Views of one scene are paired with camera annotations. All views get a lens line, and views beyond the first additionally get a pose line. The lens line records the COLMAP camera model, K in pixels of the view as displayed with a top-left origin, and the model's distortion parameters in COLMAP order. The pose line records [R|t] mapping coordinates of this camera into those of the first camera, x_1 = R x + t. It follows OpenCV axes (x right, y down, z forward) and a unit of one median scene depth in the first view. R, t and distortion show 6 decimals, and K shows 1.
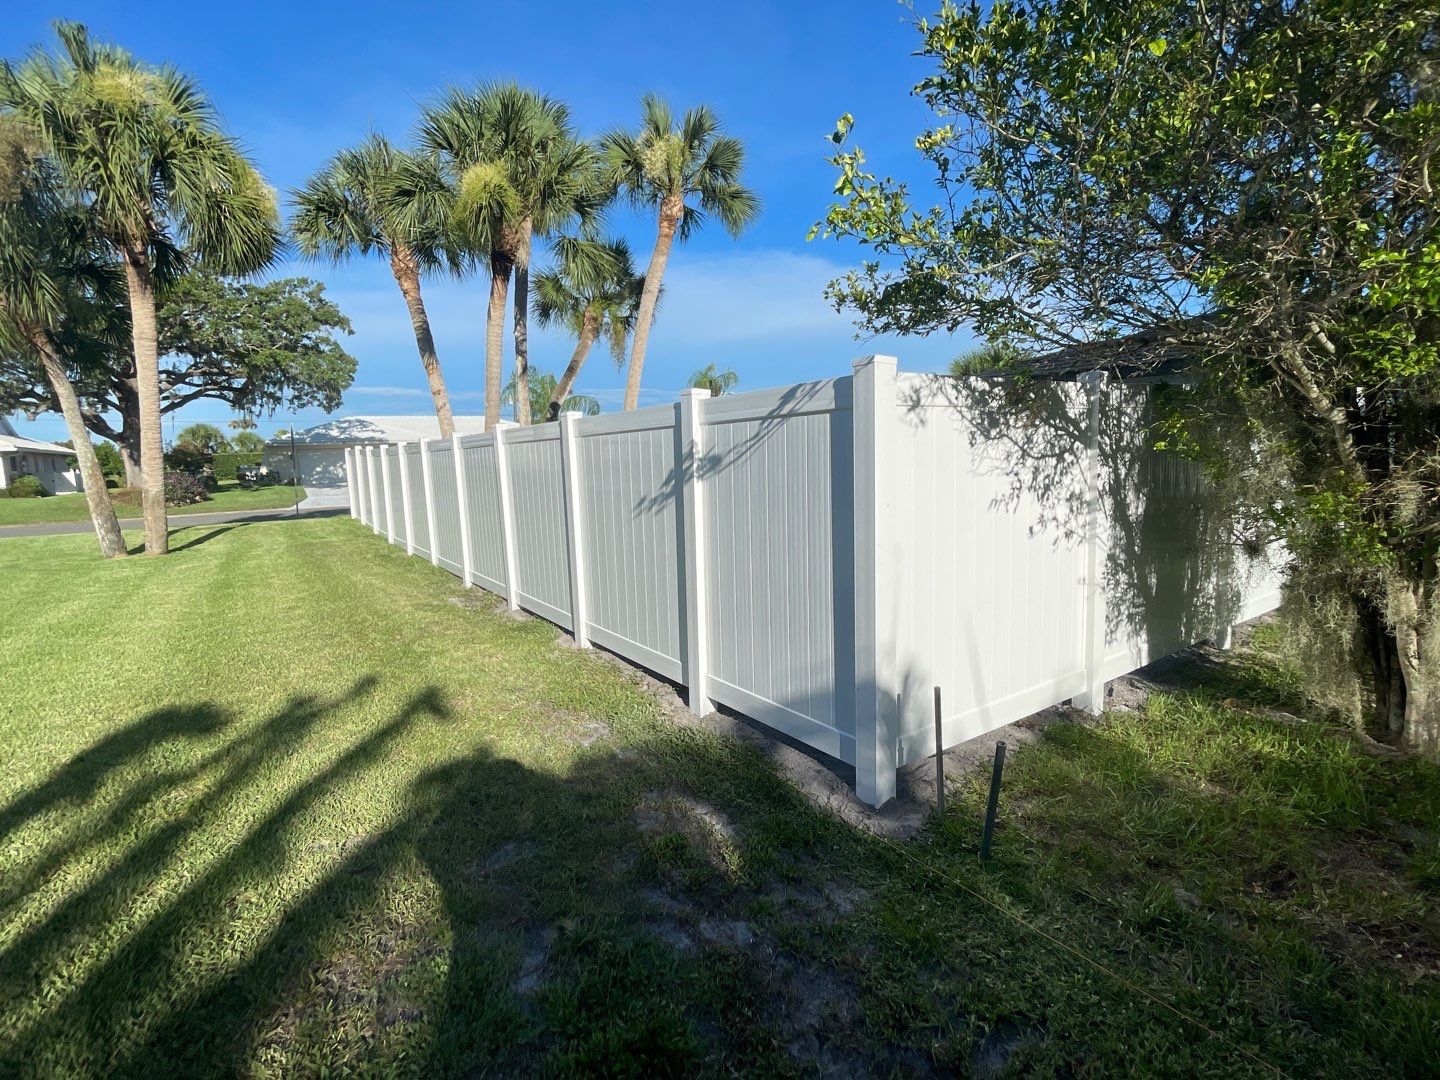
lens RADIAL K [[682.6, 0, 718.1], [0, 682.6, 542.3], [0, 0, 1]] dist [-0.000419, -0.000429]
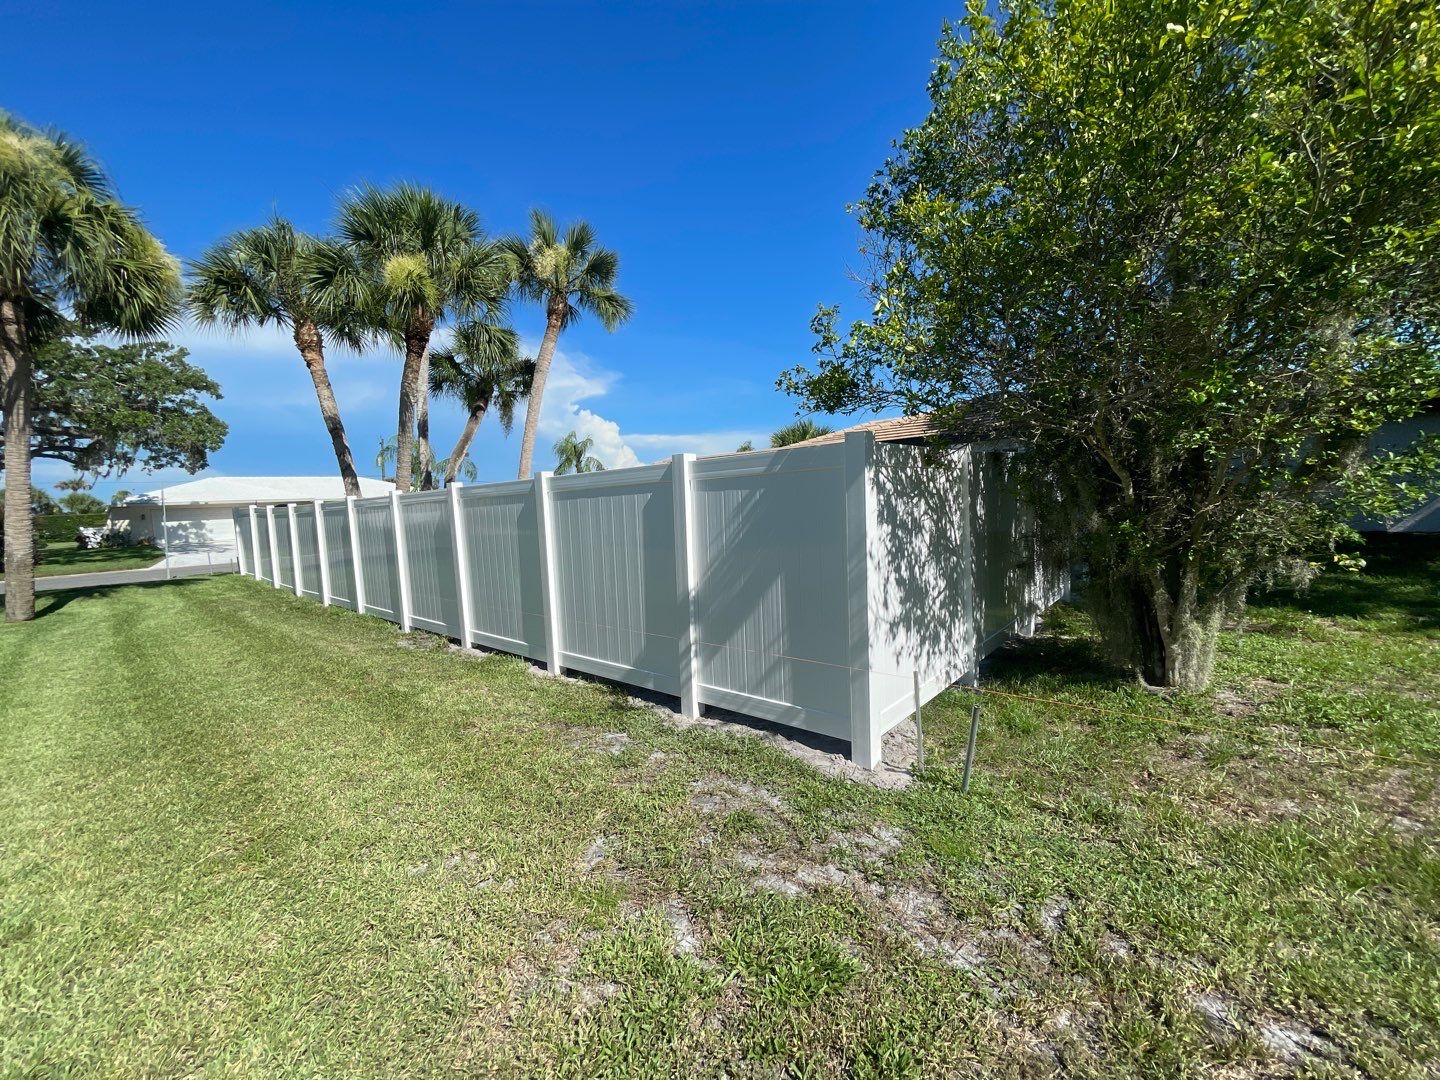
lens RADIAL K [[571.2, 0, 712.1], [0, 571.2, 541.2], [0, 0, 1]] dist [0.000604, 0.000456]
pose [[0.969420, -0.029226, 0.243662, -0.105099], [0.046217, 0.996859, -0.064306, 0.003124], [-0.241018, 0.073601, 0.967726, -0.007579]]
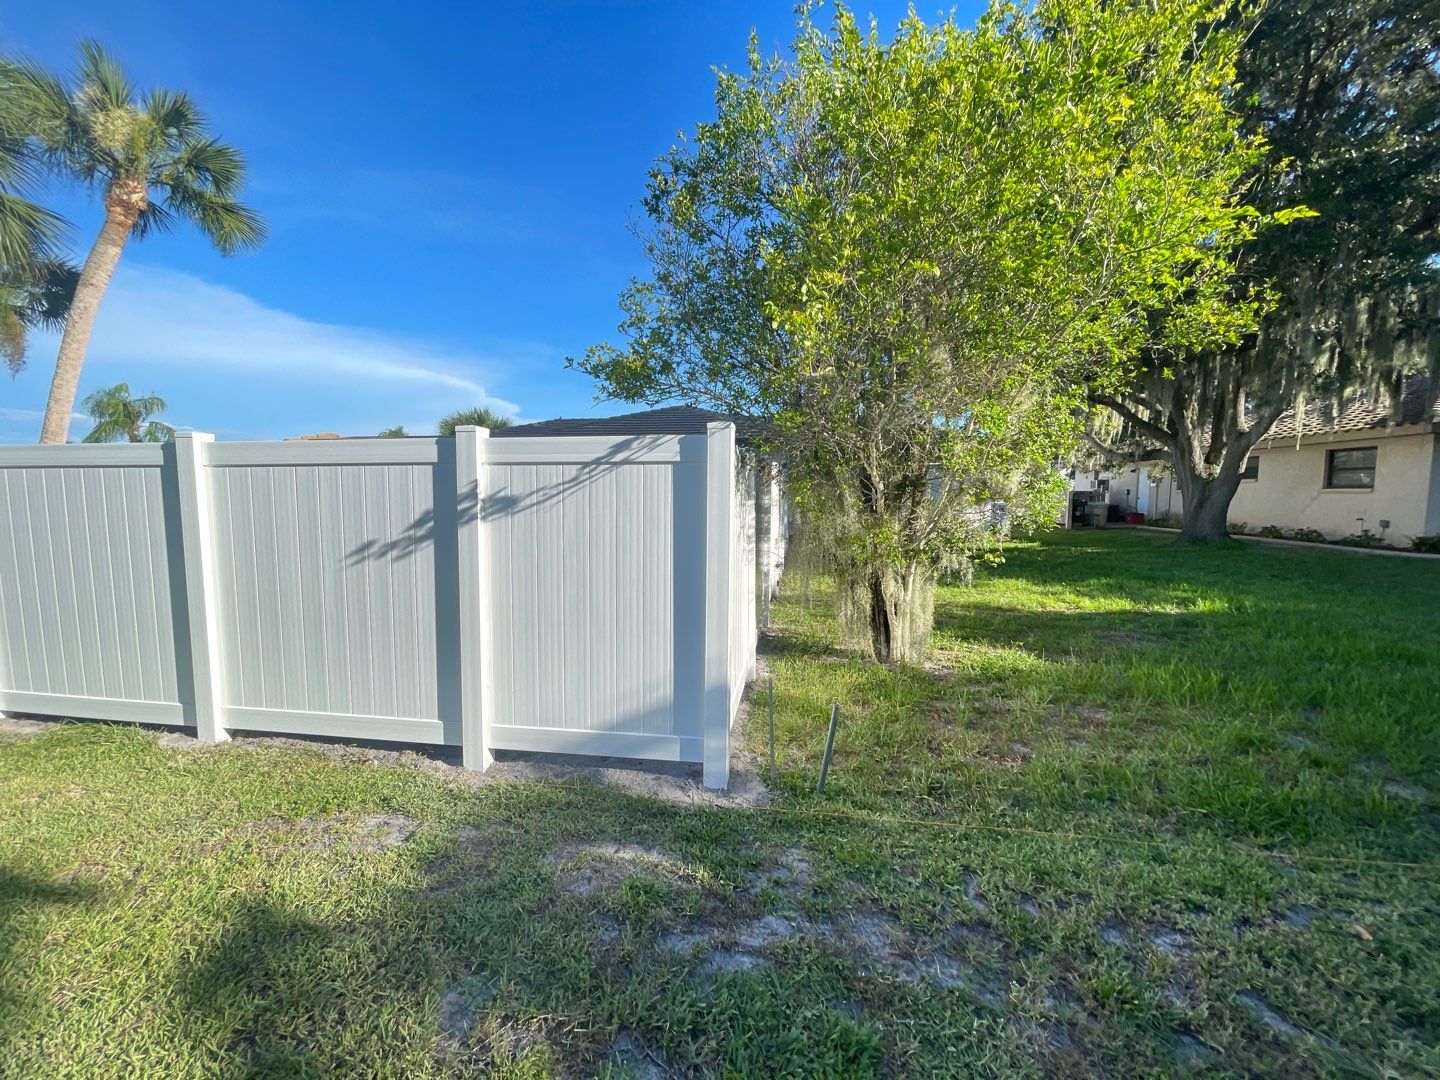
lens RADIAL K [[573.7, 0, 696.6], [0, 573.7, 539.2], [0, 0, 1]] dist [-0.000598, 0.000111]
pose [[0.690483, -0.023369, 0.722971, -0.178348], [0.067696, 0.997179, -0.032422, -0.008807], [-0.720174, 0.071329, 0.690117, 0.100100]]
